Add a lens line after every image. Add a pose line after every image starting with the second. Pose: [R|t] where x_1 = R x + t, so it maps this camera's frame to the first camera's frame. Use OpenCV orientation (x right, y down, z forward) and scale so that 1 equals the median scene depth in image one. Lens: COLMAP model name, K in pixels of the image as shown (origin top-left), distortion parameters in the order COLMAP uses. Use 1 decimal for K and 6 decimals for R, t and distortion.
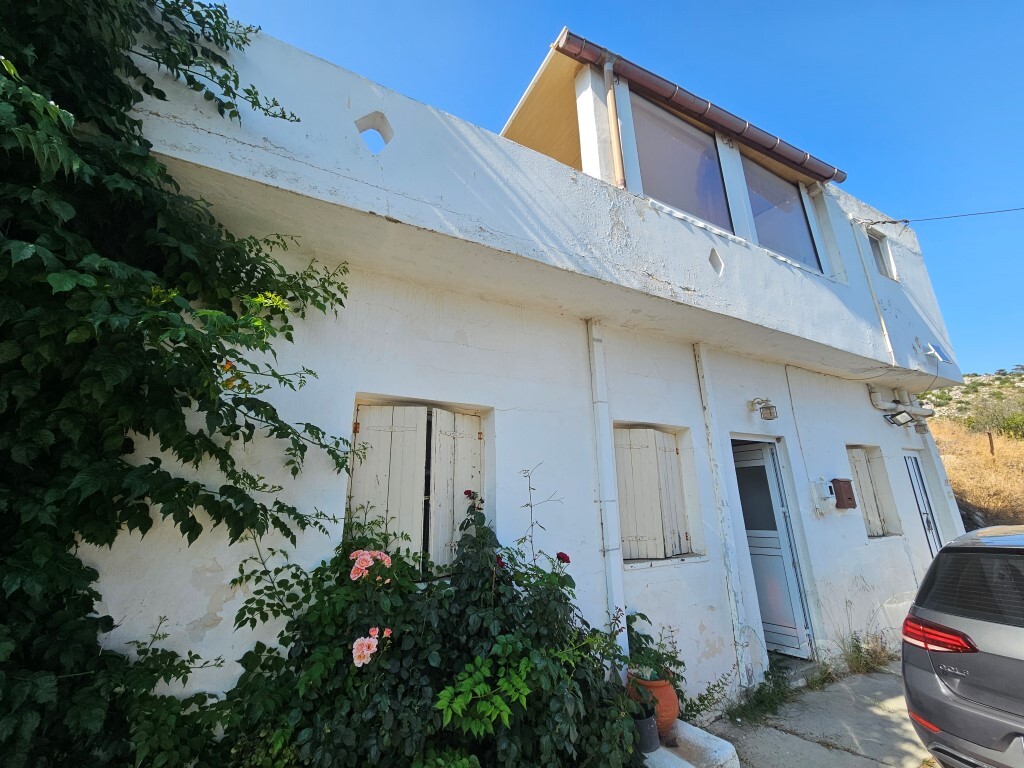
lens RADIAL K [[415.7, 0, 510.1], [0, 415.7, 385.2], [0, 0, 1]] dist [0.001303, 0.000237]
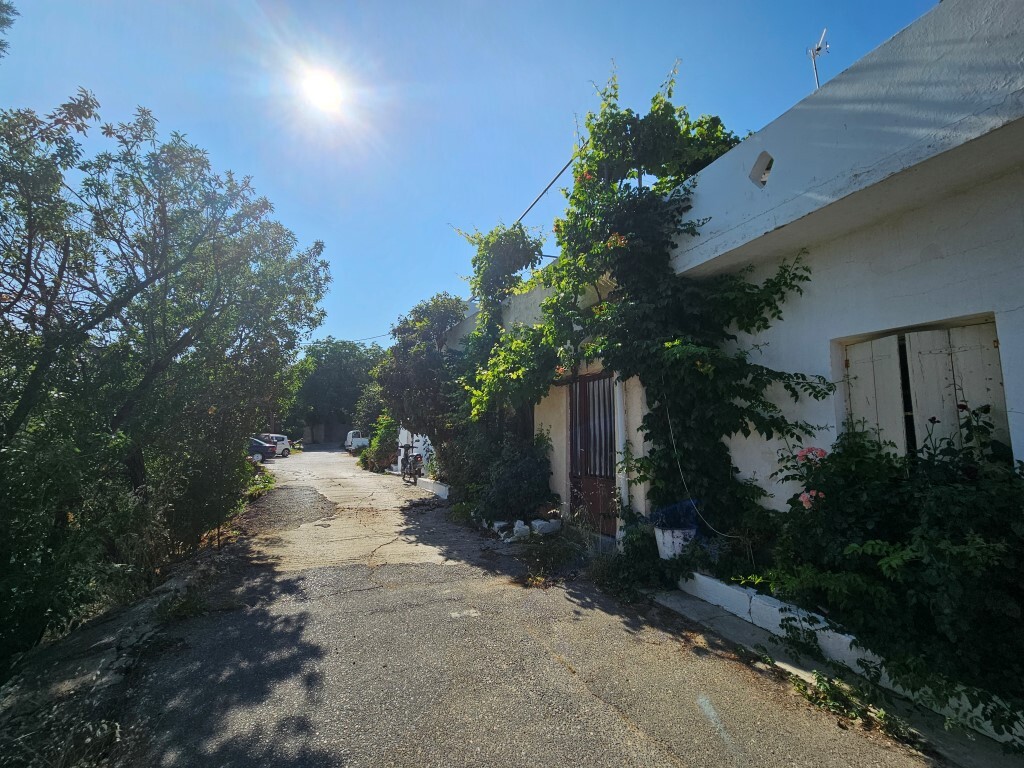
lens RADIAL K [[415.7, 0, 512.0], [0, 415.7, 384.1], [0, 0, 1]] dist [0.001303, 0.000237]
pose [[-0.081331, -0.094190, -0.992227, 1.095370], [0.283231, 0.952298, -0.113615, 0.014182], [0.955597, -0.290270, -0.050774, 0.033772]]
